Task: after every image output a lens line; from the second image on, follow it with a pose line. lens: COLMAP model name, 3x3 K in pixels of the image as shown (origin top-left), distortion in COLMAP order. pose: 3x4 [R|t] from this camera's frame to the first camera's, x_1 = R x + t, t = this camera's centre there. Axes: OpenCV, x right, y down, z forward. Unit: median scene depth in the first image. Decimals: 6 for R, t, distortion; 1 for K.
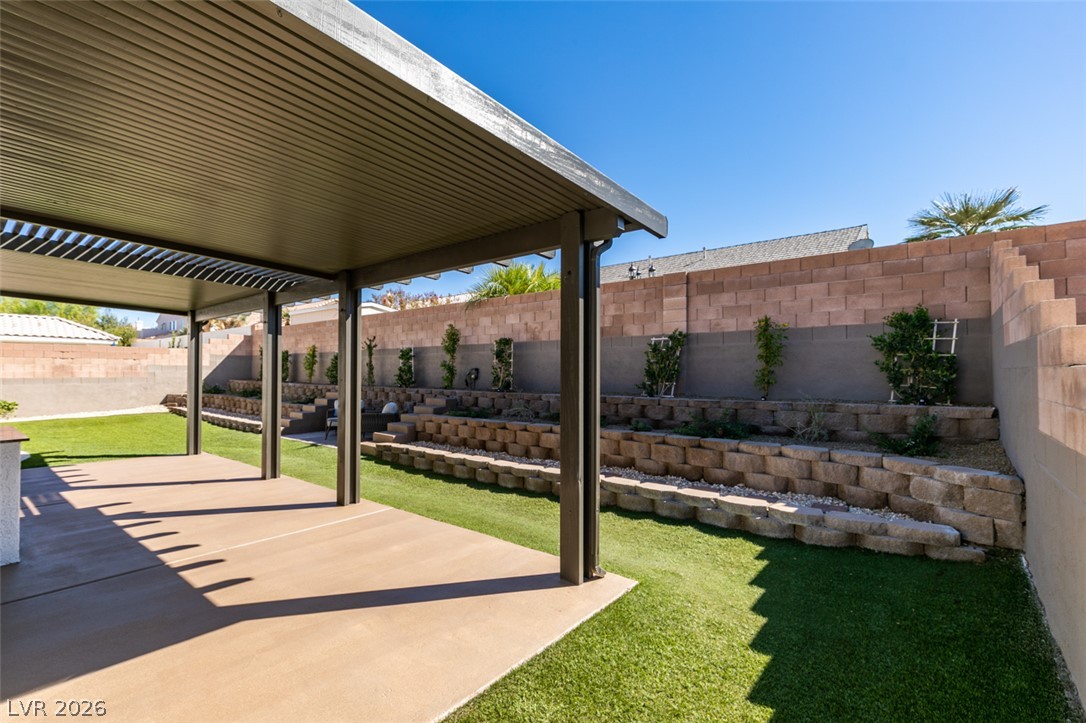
lens RADIAL K [[483.4, 0, 536.2], [0, 483.4, 372.0], [0, 0, 1]] dist [0.002188, -0.000666]
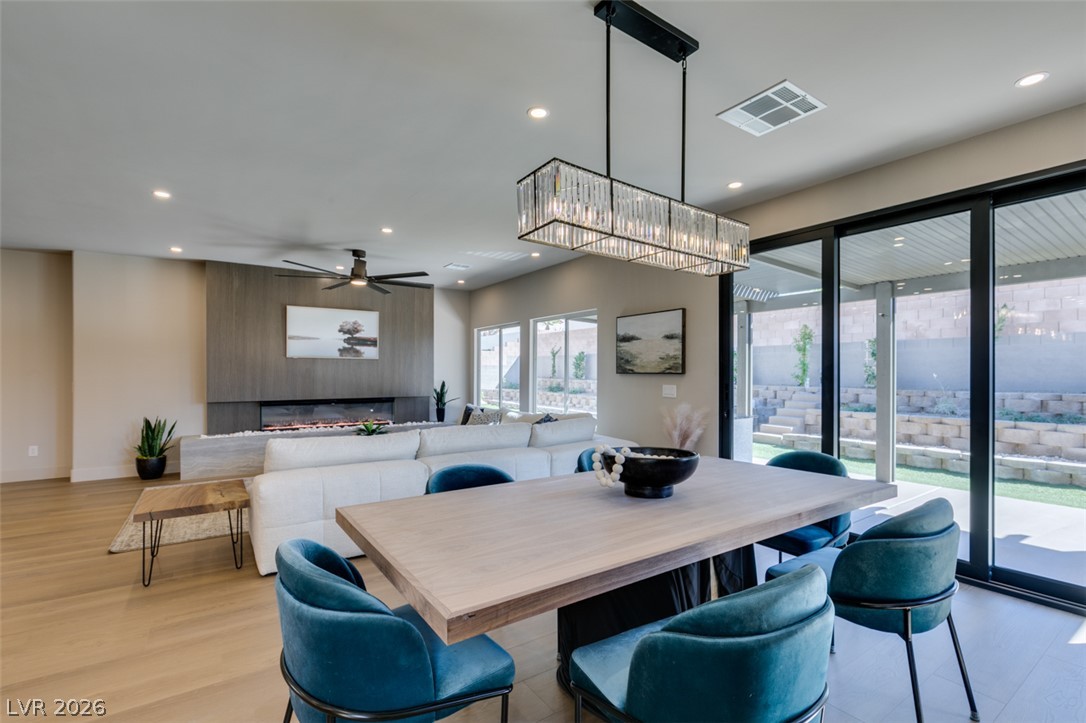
lens RADIAL K [[487.3, 0, 541.5], [0, 487.3, 372.8], [0, 0, 1]] dist [-0.003592, -0.000433]
pose [[0.958007, 0.002054, -0.286738, -0.523444], [-0.001817, 0.999998, 0.001092, 0.007567], [0.286740, -0.000525, 0.958008, -0.219188]]
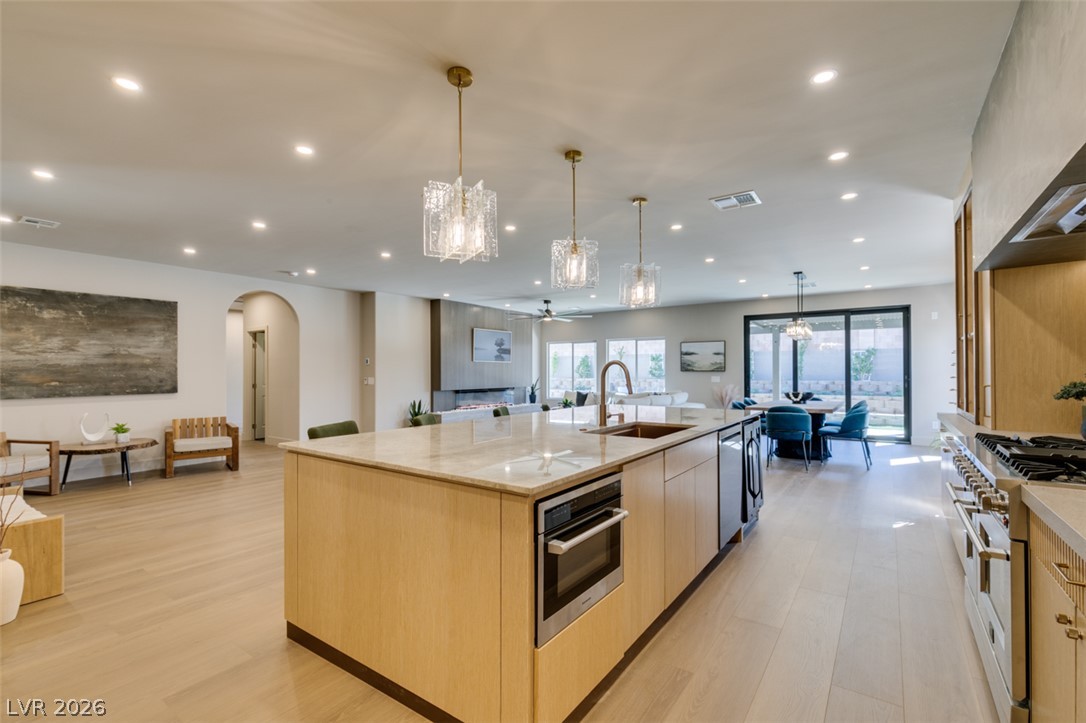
lens RADIAL K [[487.3, 0, 540.8], [0, 487.3, 367.7], [0, 0, 1]] dist [-0.003592, -0.000433]
pose [[0.998249, -0.001493, 0.059135, -1.032776], [0.001988, 0.999964, -0.008305, 0.009846], [-0.059120, 0.008408, 0.998215, -0.792744]]
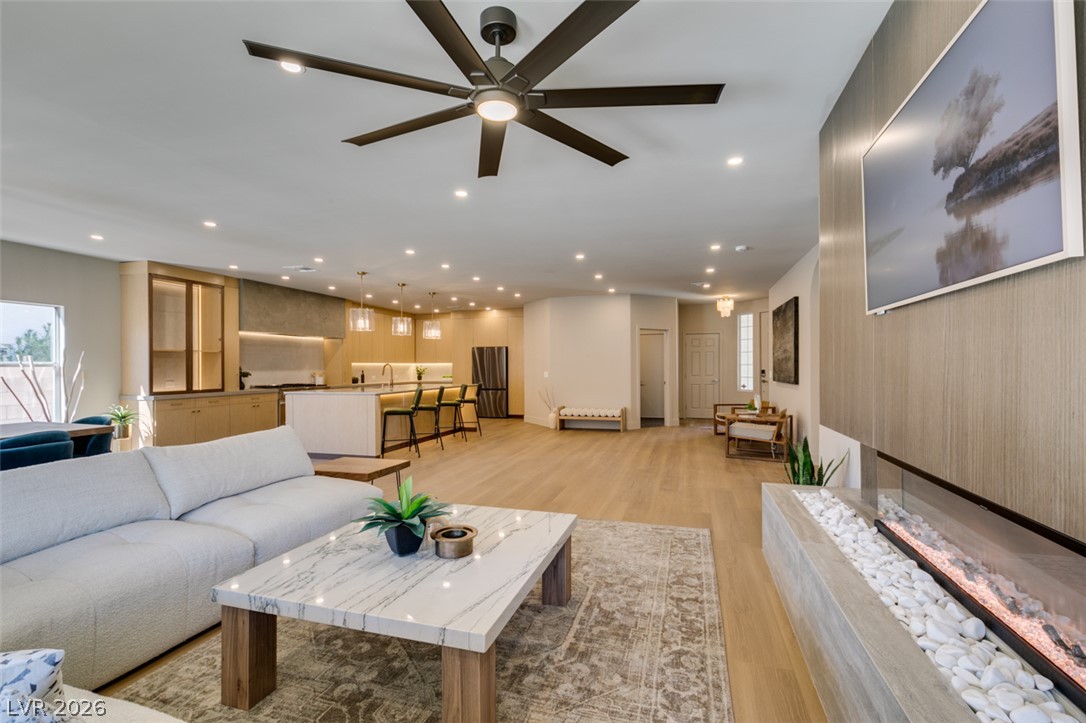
lens RADIAL K [[487.3, 0, 542.8], [0, 487.3, 366.8], [0, 0, 1]] dist [-0.003592, -0.000433]
pose [[-0.924547, 0.006093, -0.381019, -0.878869], [0.005722, 0.999981, 0.002107, 0.009801], [0.381025, -0.000232, -0.924565, 0.564494]]
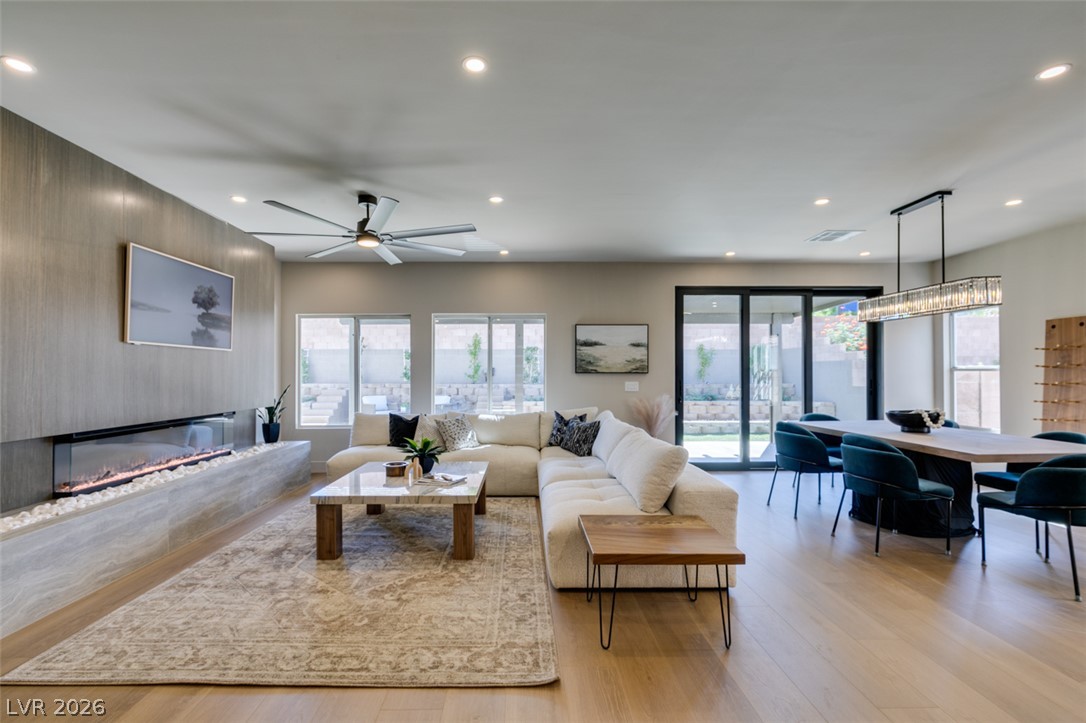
lens RADIAL K [[487.3, 0, 519.9], [0, 487.3, 370.7], [0, 0, 1]] dist [-0.003592, -0.000433]
pose [[0.775692, 0.003200, 0.631103, -1.127178], [-0.000156, 0.999988, -0.004878, 0.008902], [-0.631111, 0.003686, 0.775684, -0.101670]]
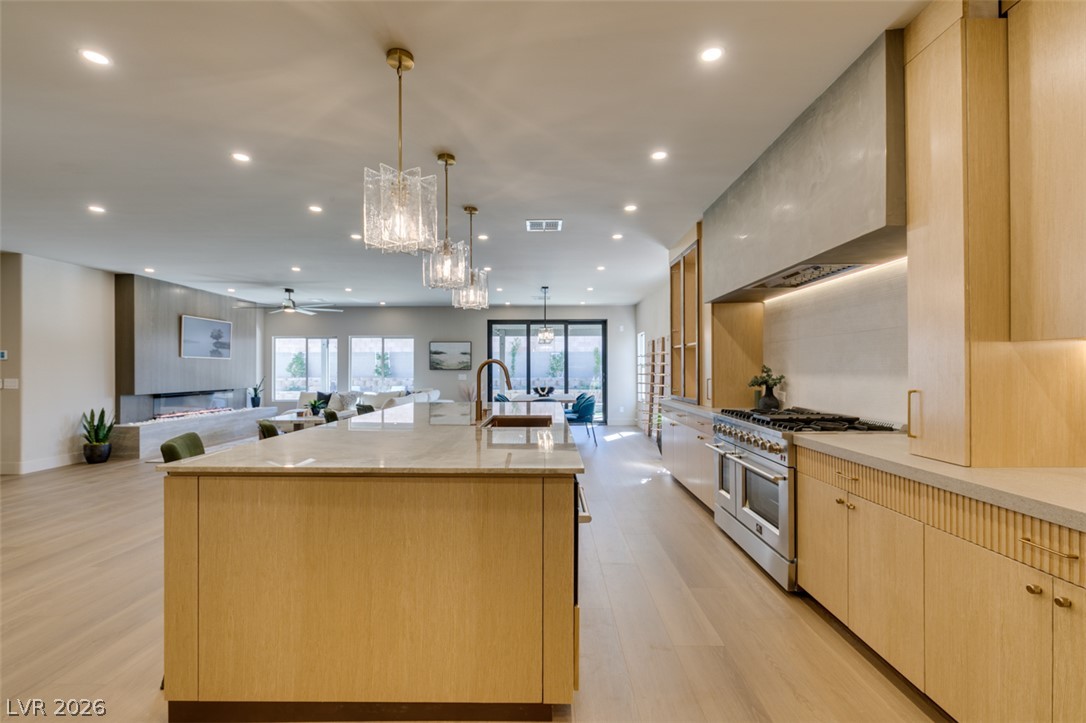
lens RADIAL K [[487.3, 0, 545.6], [0, 487.3, 367.2], [0, 0, 1]] dist [-0.003592, -0.000433]
pose [[0.782756, 0.001700, 0.622326, -1.160607], [0.002001, 0.999984, -0.005248, 0.010056], [-0.622325, 0.005353, 0.782740, -0.769766]]
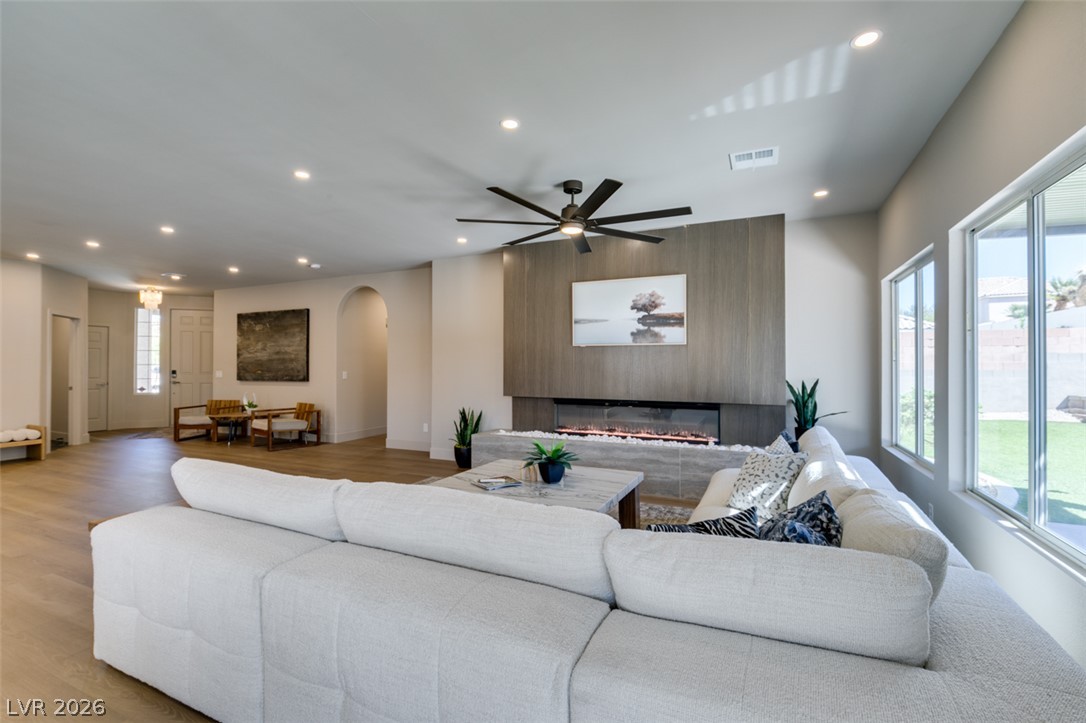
lens RADIAL K [[487.3, 0, 536.2], [0, 487.3, 360.9], [0, 0, 1]] dist [-0.003592, -0.000433]
pose [[0.236074, -0.008294, -0.971700, -0.528778], [-0.001807, 0.999958, -0.008974, 0.009405], [0.971733, 0.003874, 0.236050, 0.205404]]
